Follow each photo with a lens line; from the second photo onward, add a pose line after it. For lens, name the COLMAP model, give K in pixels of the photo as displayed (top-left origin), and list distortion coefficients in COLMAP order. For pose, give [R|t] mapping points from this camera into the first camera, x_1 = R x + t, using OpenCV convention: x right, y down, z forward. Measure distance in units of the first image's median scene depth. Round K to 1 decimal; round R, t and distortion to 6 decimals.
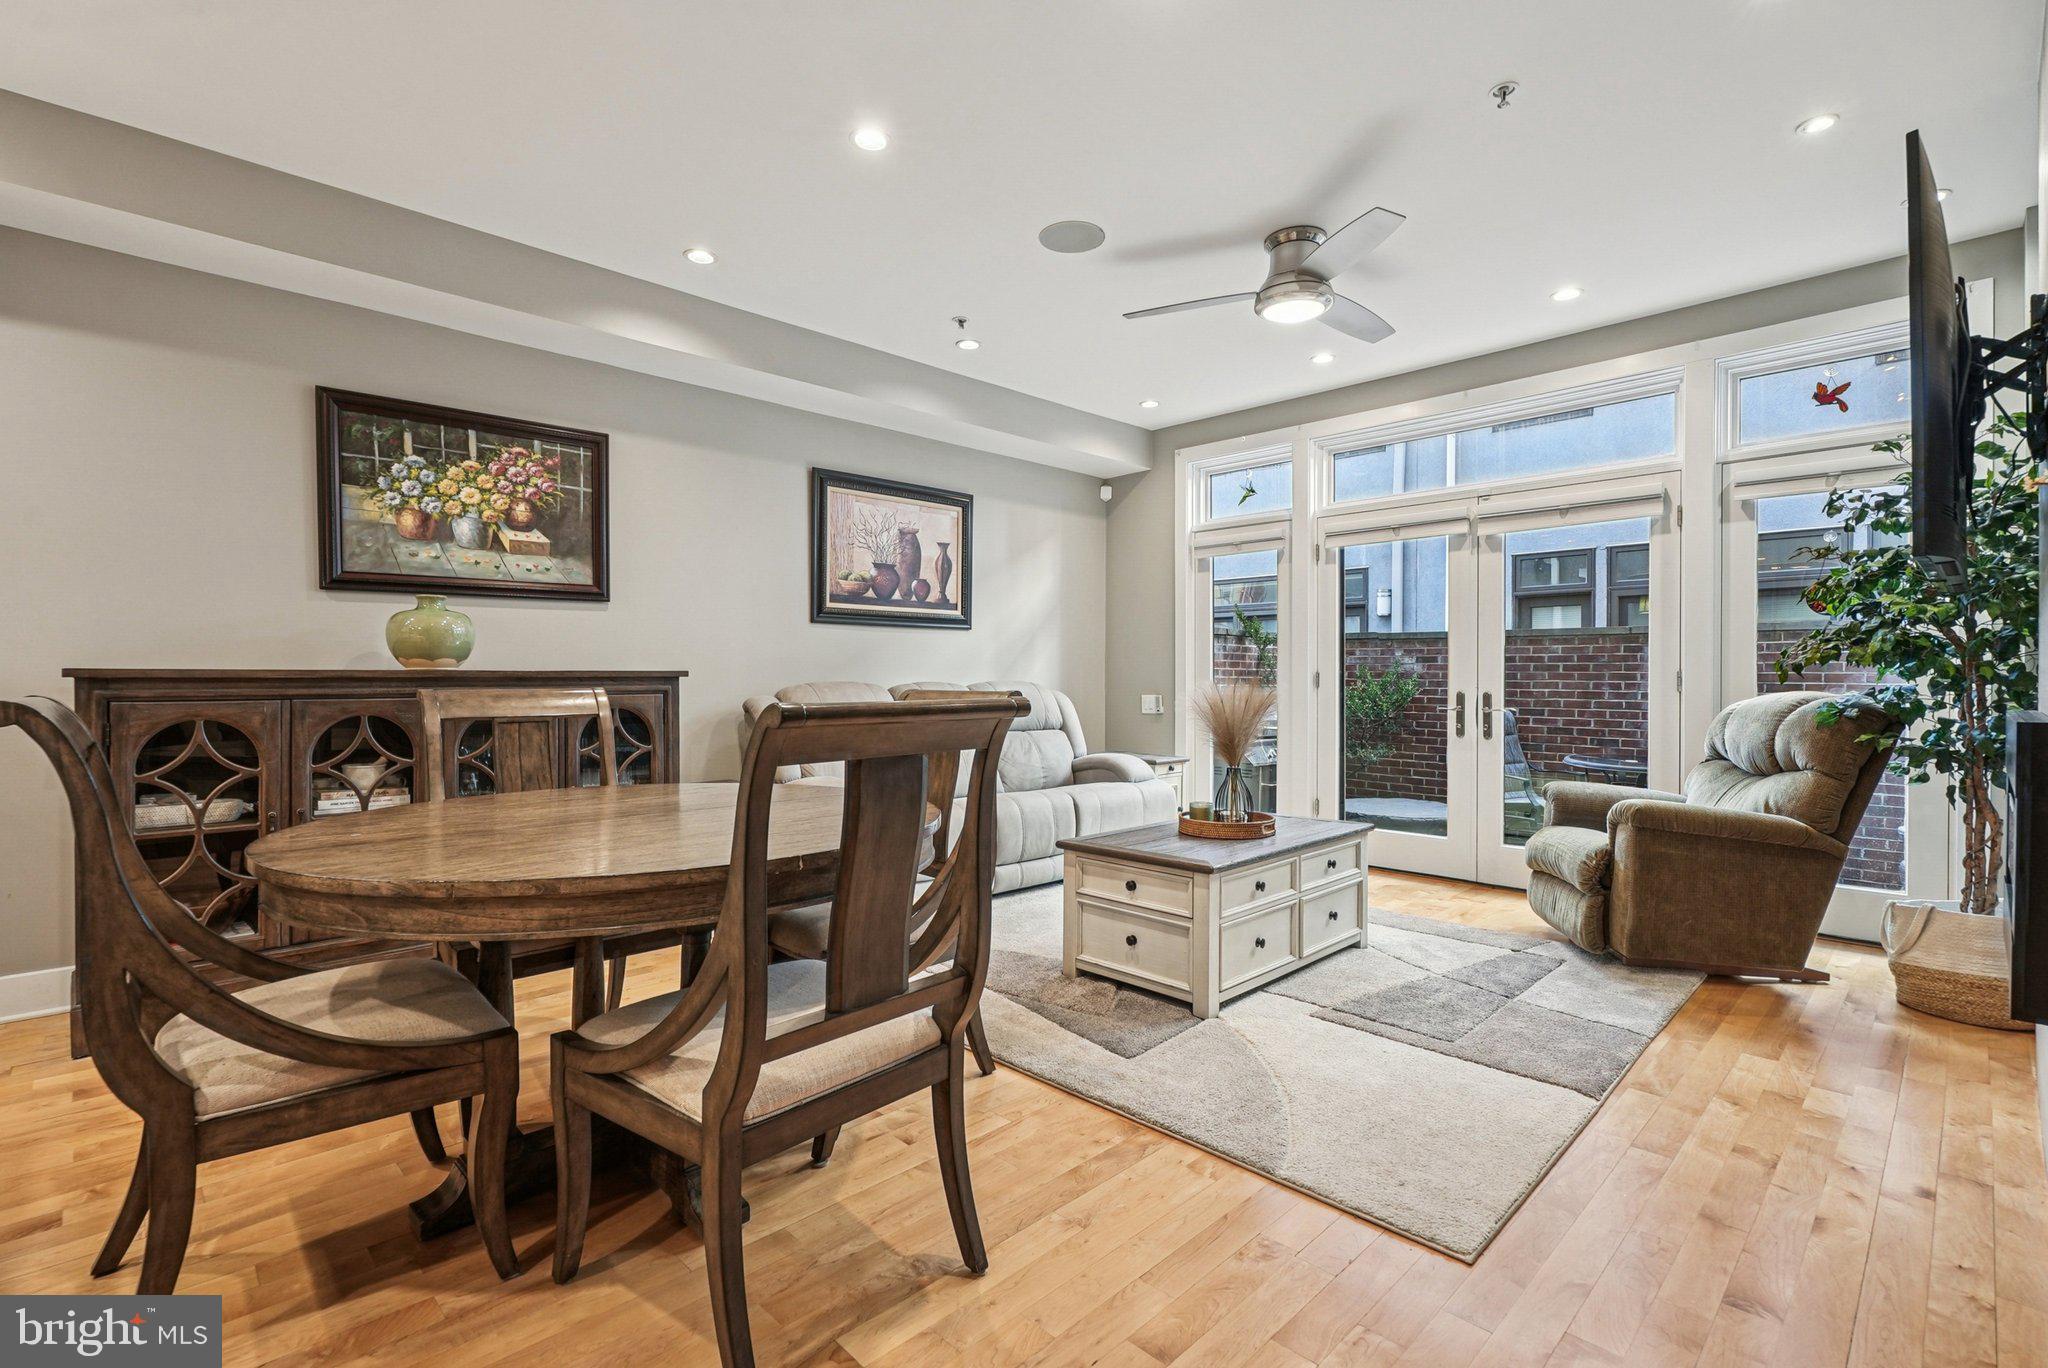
lens RADIAL K [[937.9, 0, 1010.5], [0, 937.9, 687.4], [0, 0, 1]] dist [0.006899, -0.003847]
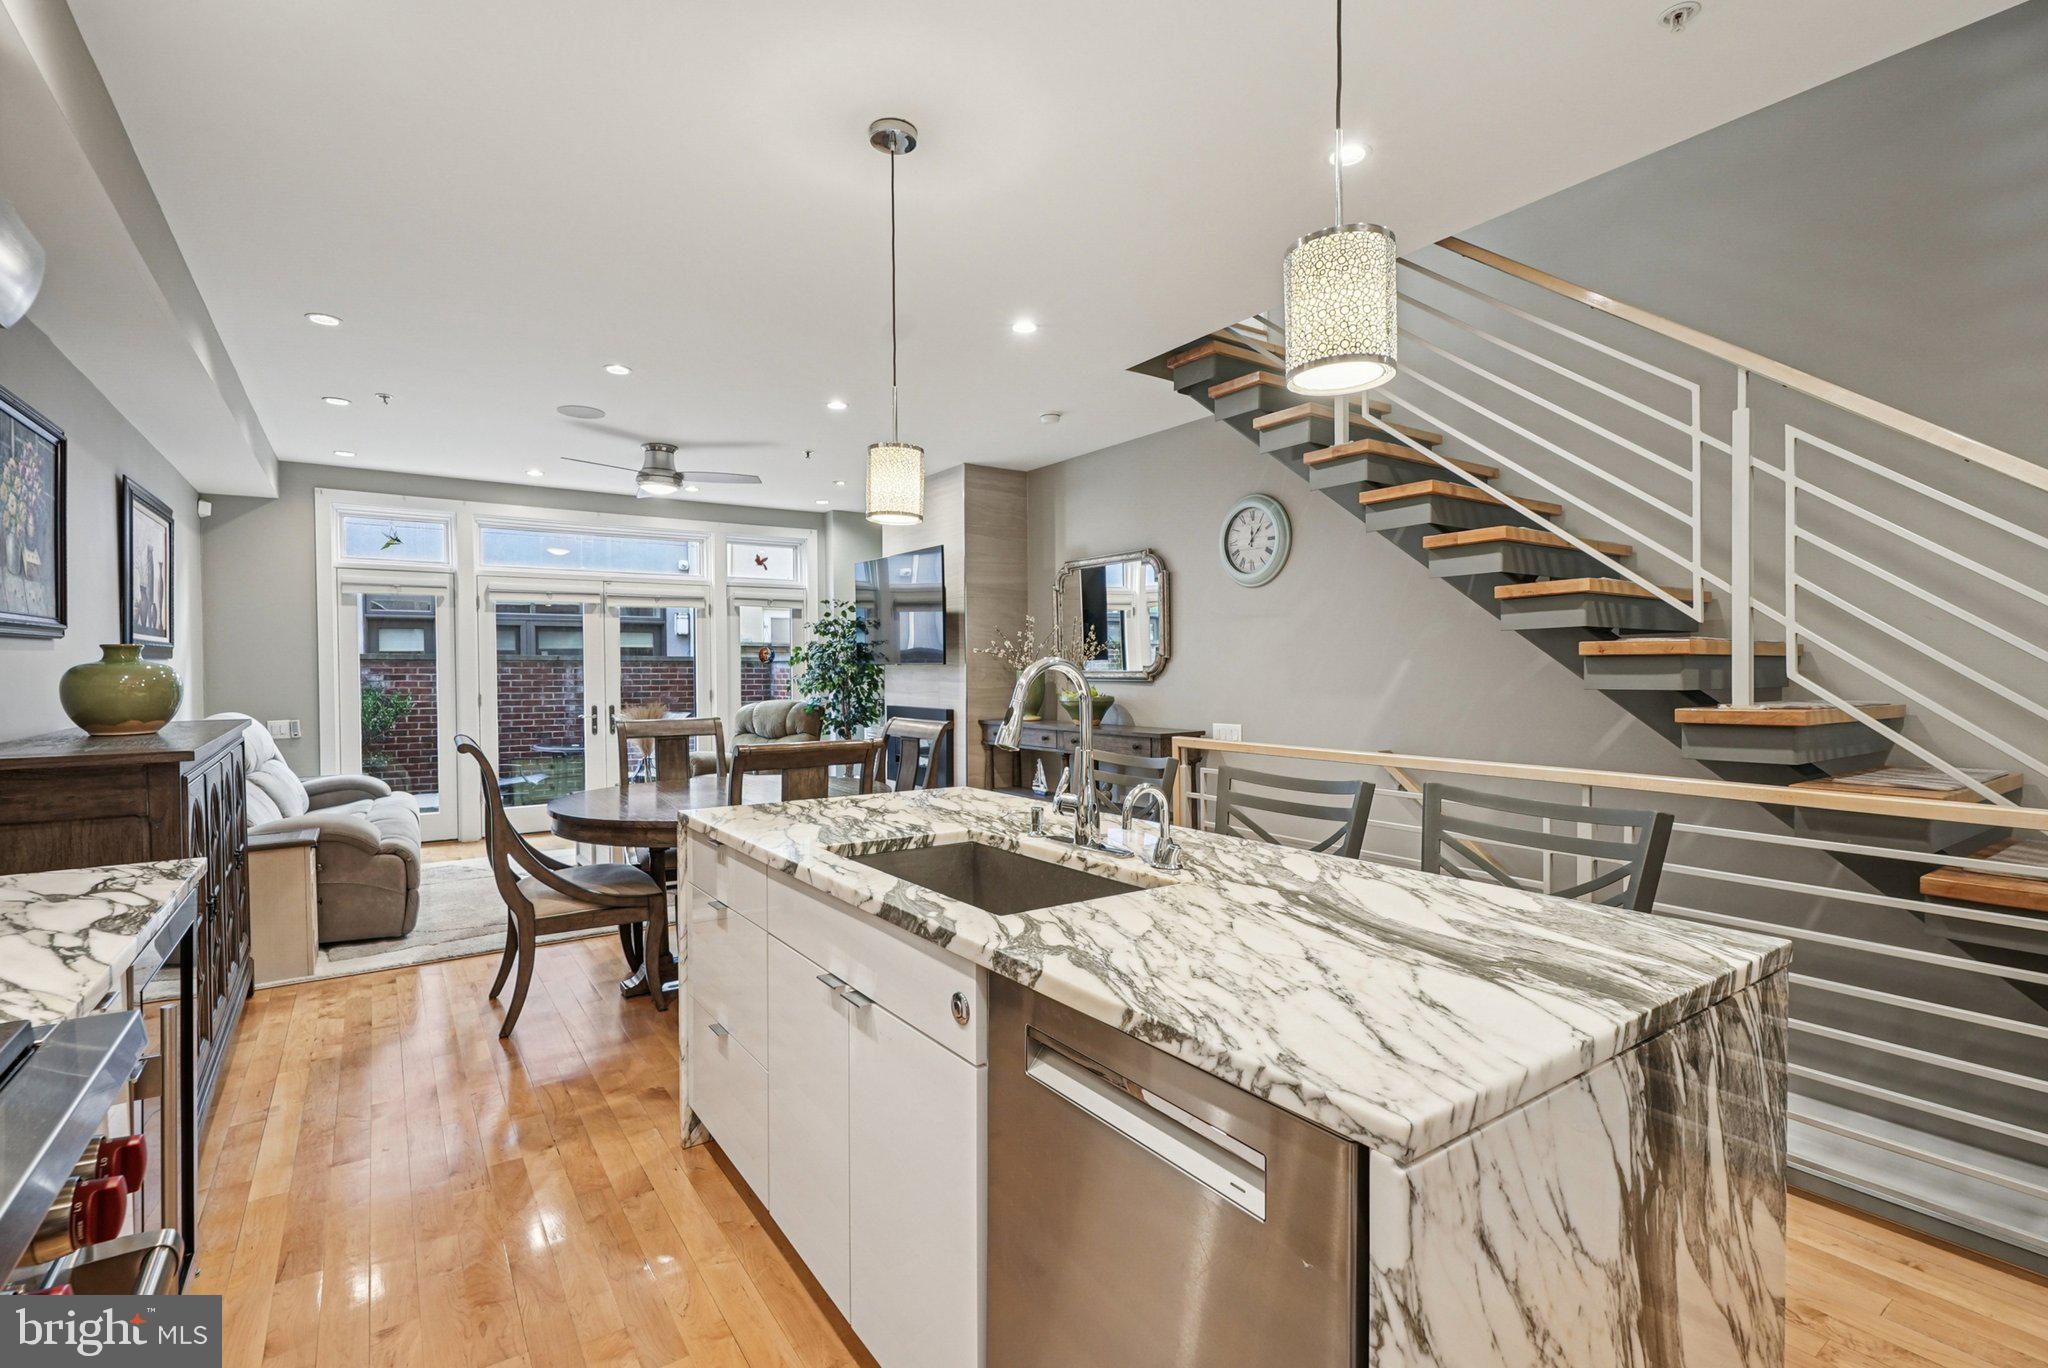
lens RADIAL K [[937.9, 0, 1015.1], [0, 937.9, 685.4], [0, 0, 1]] dist [0.006899, -0.003847]
pose [[0.167478, -0.020870, 0.985655, -1.175088], [0.016567, 0.999694, 0.018352, -0.057221], [-0.985737, 0.013256, 0.167773, 0.073913]]
